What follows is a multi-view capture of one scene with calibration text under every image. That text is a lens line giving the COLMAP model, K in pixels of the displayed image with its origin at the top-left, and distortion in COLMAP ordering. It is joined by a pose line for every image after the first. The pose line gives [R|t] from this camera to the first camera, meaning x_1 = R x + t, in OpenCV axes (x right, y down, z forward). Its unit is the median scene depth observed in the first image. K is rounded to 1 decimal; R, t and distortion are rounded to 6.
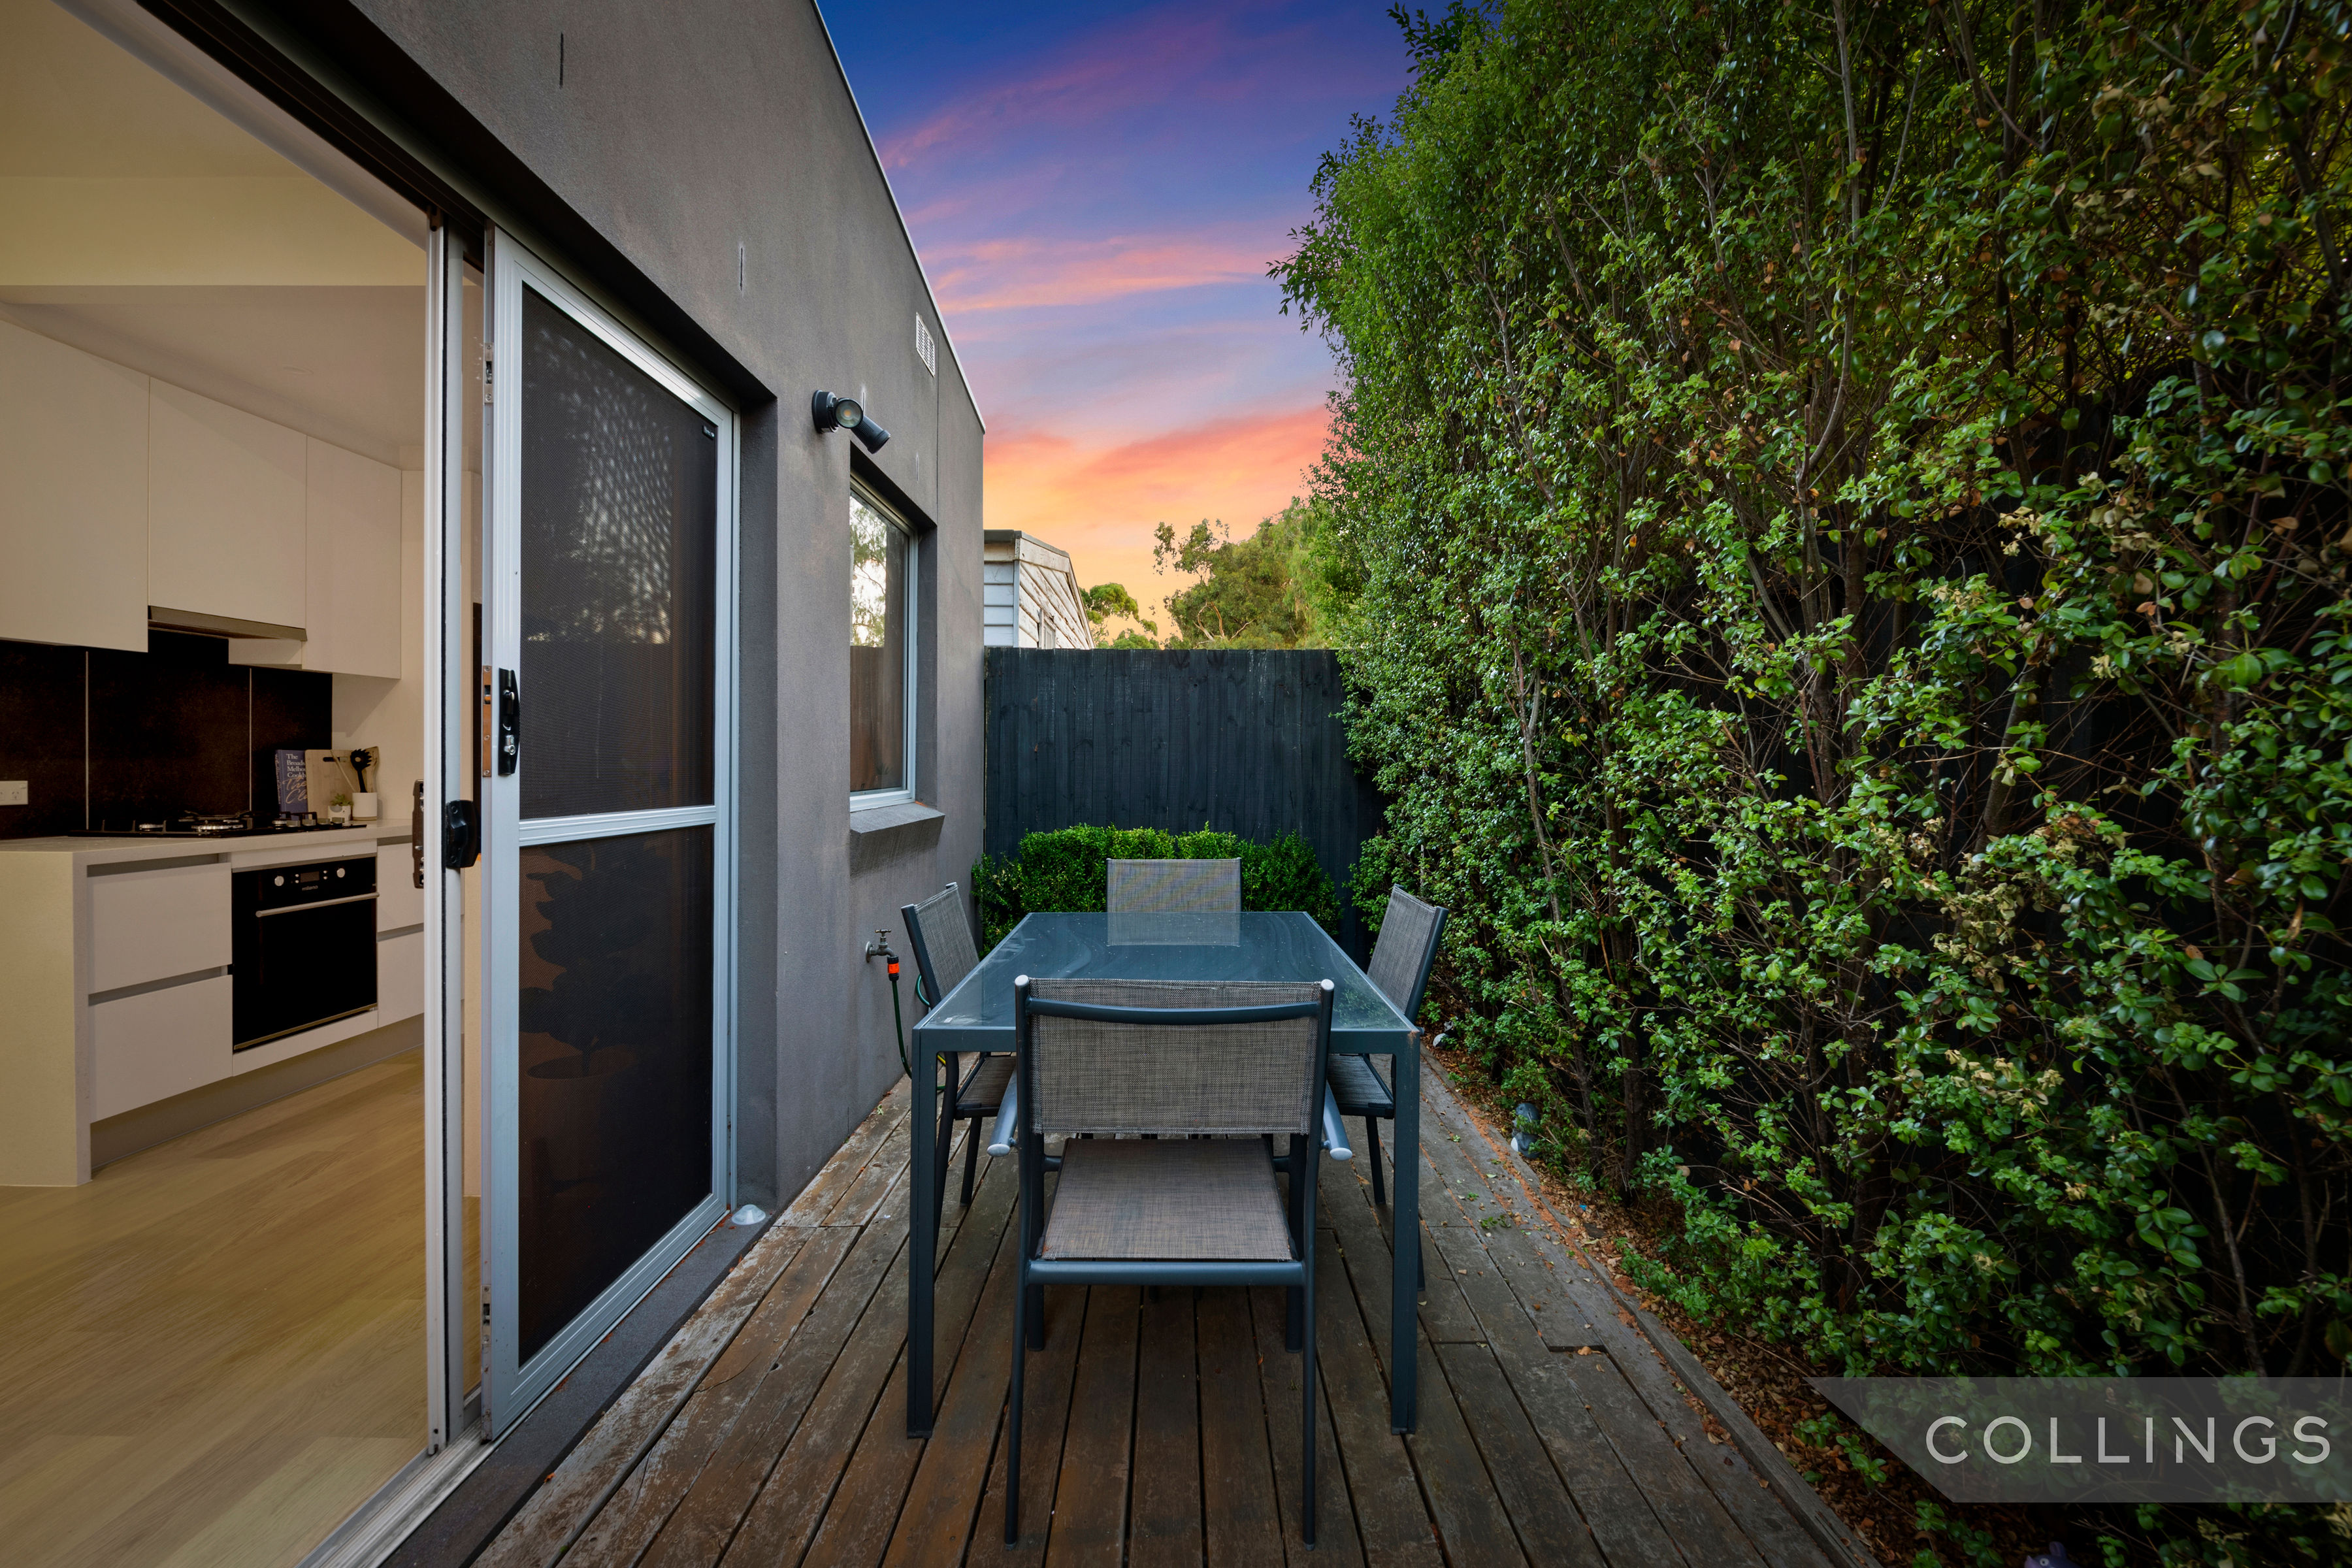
lens RADIAL K [[1010.8, 0, 1176.0], [0, 1010.8, 784.0], [0, 0, 1]] dist [0.000116, 0.000019]
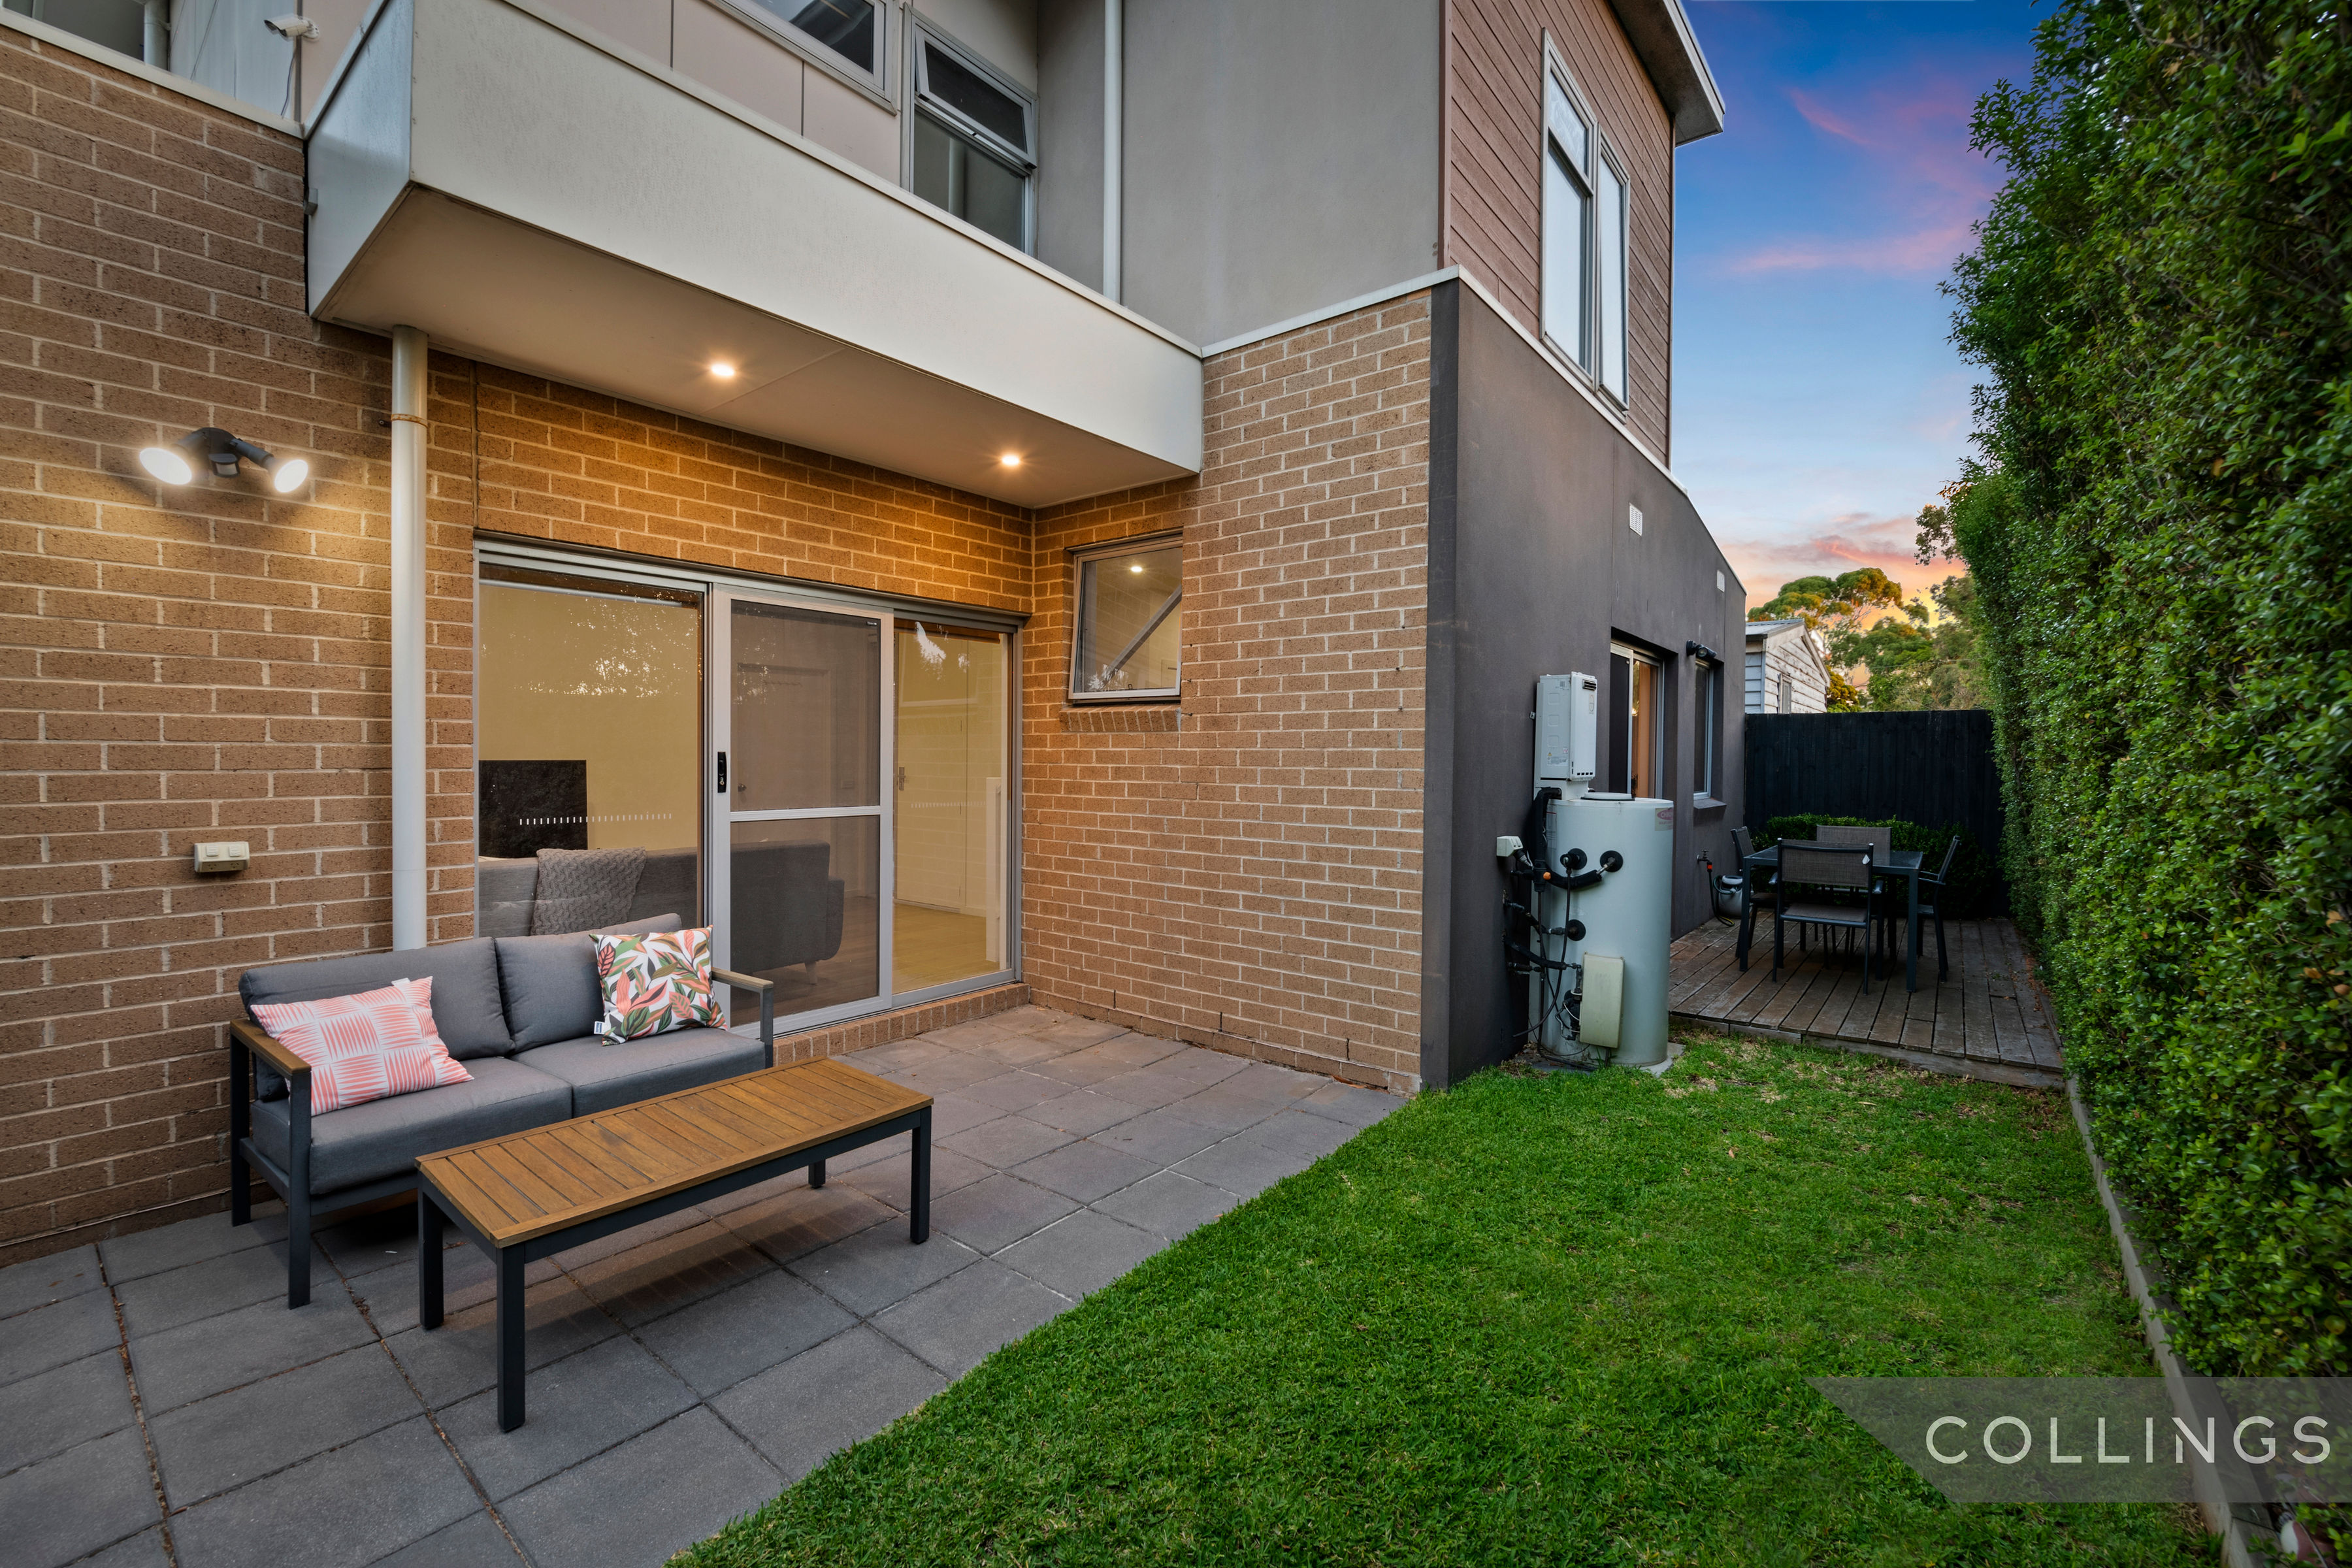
lens RADIAL K [[986.8, 0, 1176.0], [0, 986.8, 784.0], [0, 0, 1]] dist [-0.000151, 0.000032]
pose [[0.780308, 0.010253, -0.625312, 0.015902], [-0.011690, 0.999930, 0.001808, -0.000158], [0.625287, 0.005899, 0.780373, -0.132554]]
